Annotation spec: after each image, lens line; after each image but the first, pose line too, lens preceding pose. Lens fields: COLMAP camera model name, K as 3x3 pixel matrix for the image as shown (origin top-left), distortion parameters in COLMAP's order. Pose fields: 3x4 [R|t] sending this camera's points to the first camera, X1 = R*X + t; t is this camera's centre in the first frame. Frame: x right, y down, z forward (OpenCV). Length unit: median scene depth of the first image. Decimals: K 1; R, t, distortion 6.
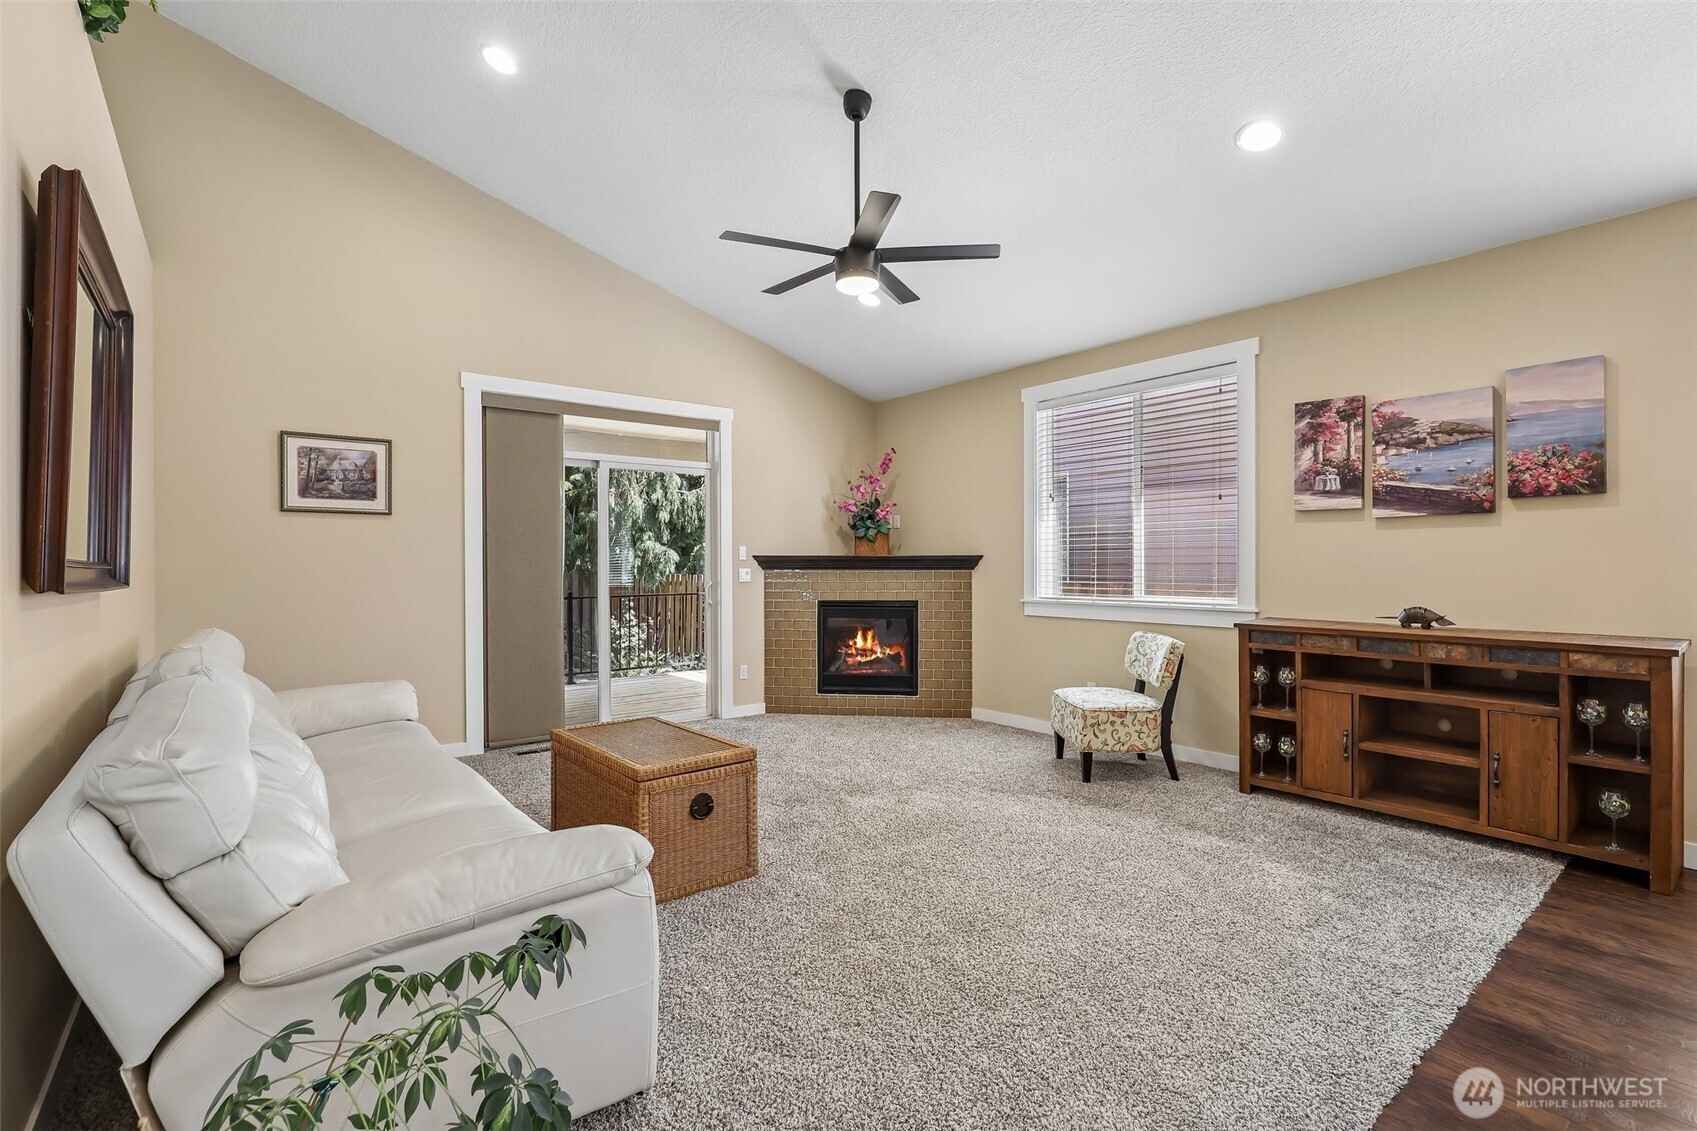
lens RADIAL K [[769.4, 0, 839.2], [0, 769.4, 564.9], [0, 0, 1]] dist [-0.018589, 0.005557]
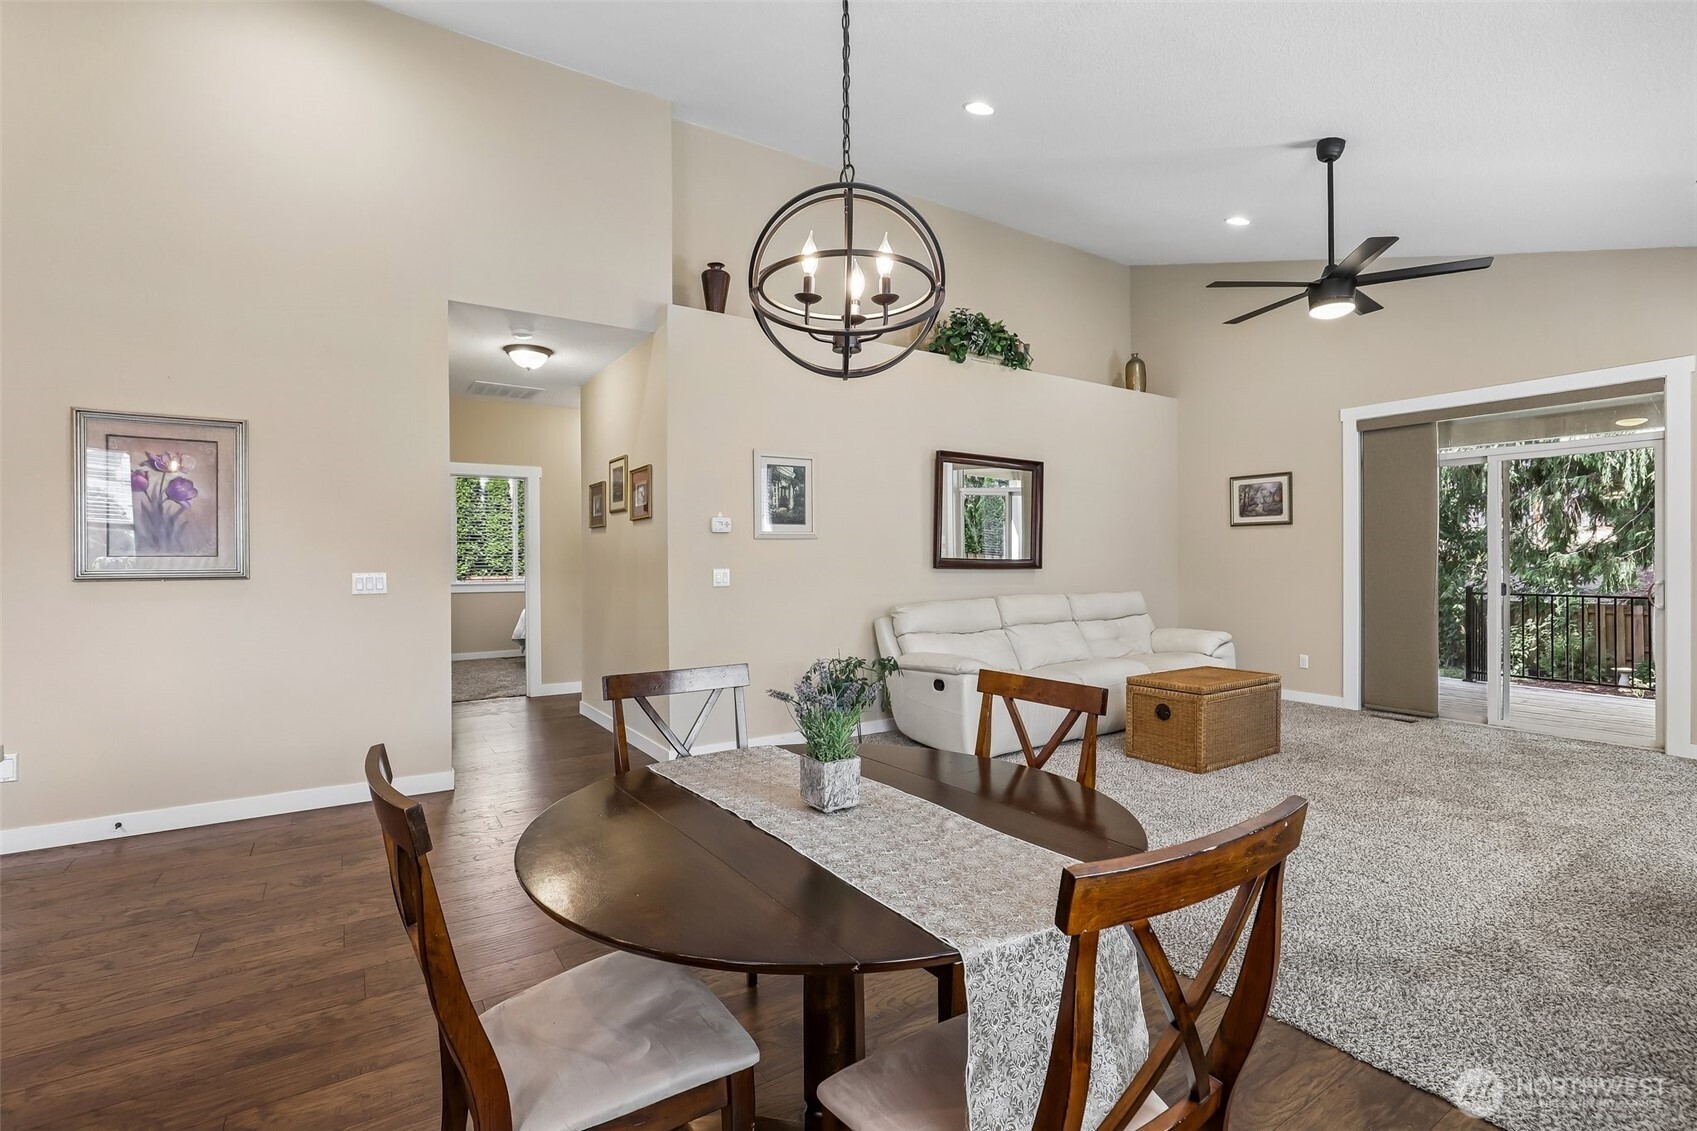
lens RADIAL K [[769.4, 0, 835.7], [0, 769.4, 565.0], [0, 0, 1]] dist [-0.018589, 0.005557]
pose [[-0.096425, 0.009517, -0.995295, 0.926426], [0.000779, 0.999955, 0.009487, -0.003994], [0.995340, 0.000139, -0.096429, 0.298471]]
